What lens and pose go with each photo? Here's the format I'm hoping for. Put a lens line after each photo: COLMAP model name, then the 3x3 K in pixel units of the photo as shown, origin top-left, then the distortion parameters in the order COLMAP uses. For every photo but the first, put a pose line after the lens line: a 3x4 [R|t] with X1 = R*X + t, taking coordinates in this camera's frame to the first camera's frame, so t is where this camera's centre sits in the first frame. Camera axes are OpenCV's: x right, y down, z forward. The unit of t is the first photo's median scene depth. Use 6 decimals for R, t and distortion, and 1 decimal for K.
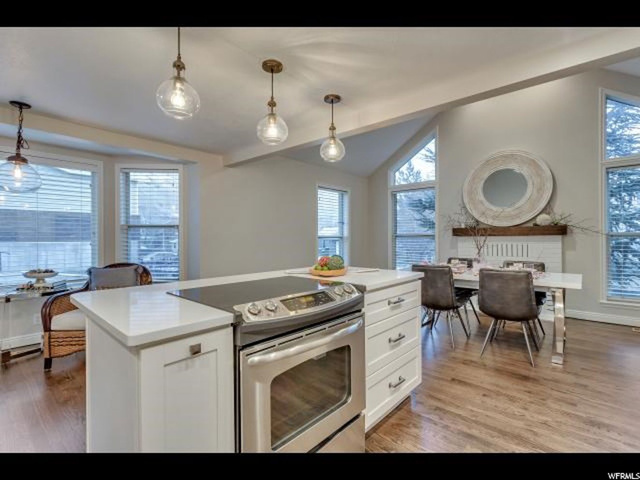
lens RADIAL K [[302.2, 0, 320.7], [0, 302.2, 236.6], [0, 0, 1]] dist [-0.001949, -0.000775]
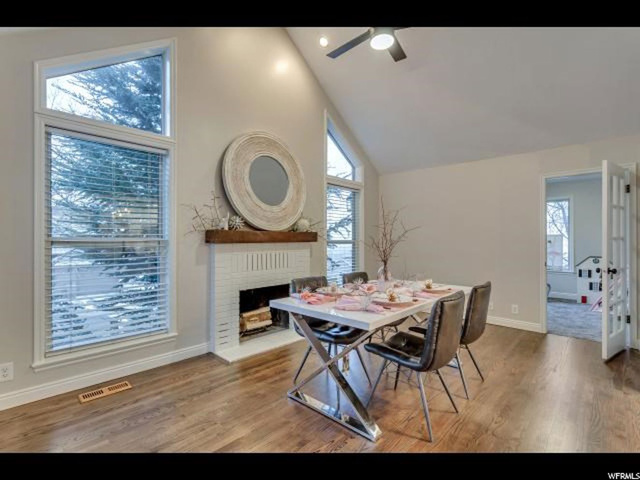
lens RADIAL K [[302.2, 0, 320.7], [0, 302.2, 236.6], [0, 0, 1]] dist [-0.001949, -0.000775]
pose [[0.027098, 0.013922, 0.999536, -0.056995], [-0.008162, 0.999873, -0.013705, -0.003823], [-0.999599, -0.007787, 0.027208, 0.307485]]
